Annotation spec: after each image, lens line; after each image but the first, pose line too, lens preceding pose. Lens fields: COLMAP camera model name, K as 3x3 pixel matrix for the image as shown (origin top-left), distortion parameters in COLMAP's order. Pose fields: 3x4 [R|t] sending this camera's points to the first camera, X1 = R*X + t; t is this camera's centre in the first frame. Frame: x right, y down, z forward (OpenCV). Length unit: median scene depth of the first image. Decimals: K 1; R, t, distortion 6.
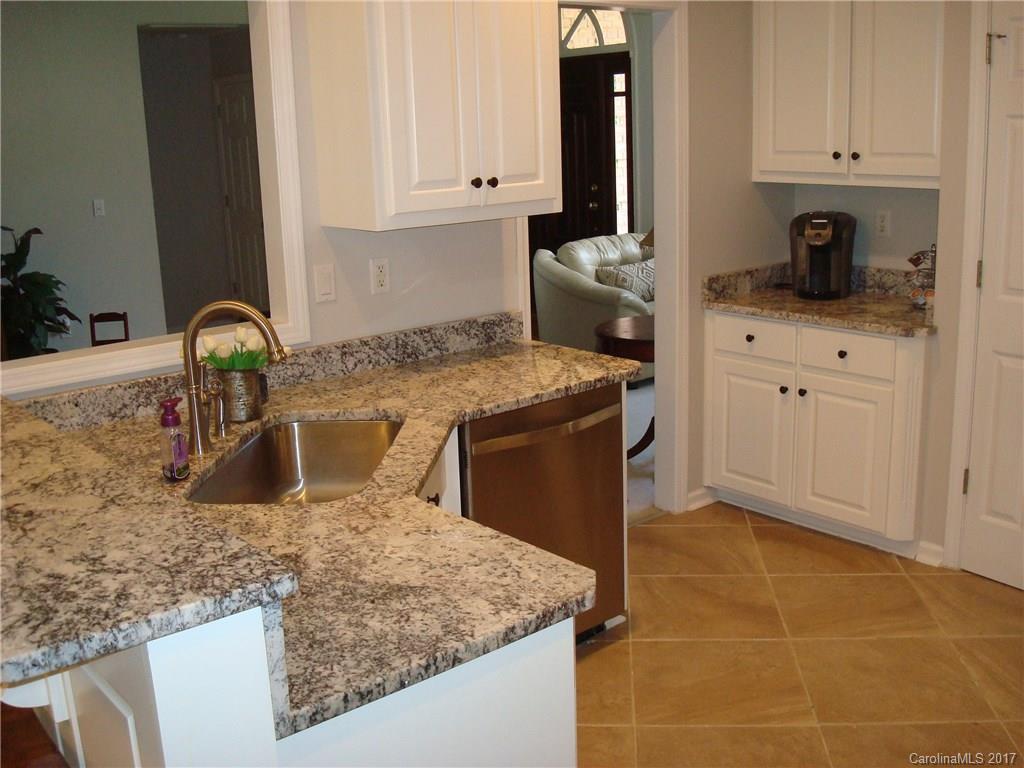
lens RADIAL K [[1091.4, 0, 511.1], [0, 1091.4, 378.4], [0, 0, 1]] dist [-0.100445, 0.000000]
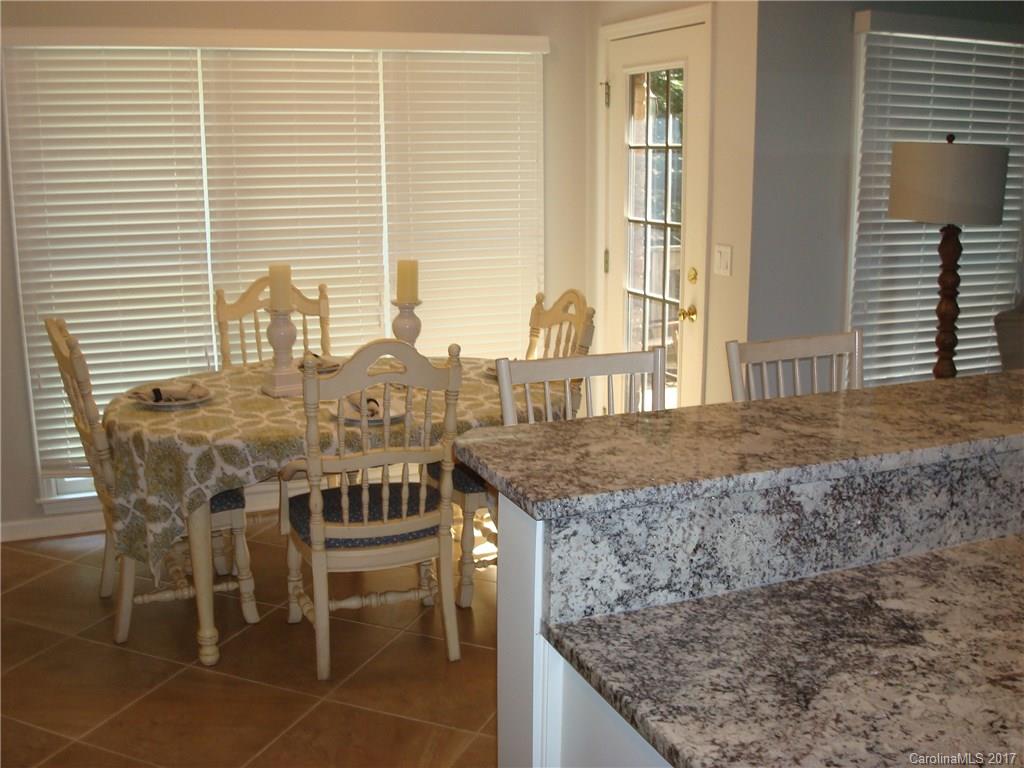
lens RADIAL K [[1091.4, 0, 505.7], [0, 1091.4, 382.7], [0, 0, 1]] dist [-0.100445, 0.000000]
pose [[-0.322704, 0.237062, -0.916332, 0.338015], [-0.203060, 0.928244, 0.311656, -0.118704], [0.924461, 0.286643, -0.251410, 0.476089]]
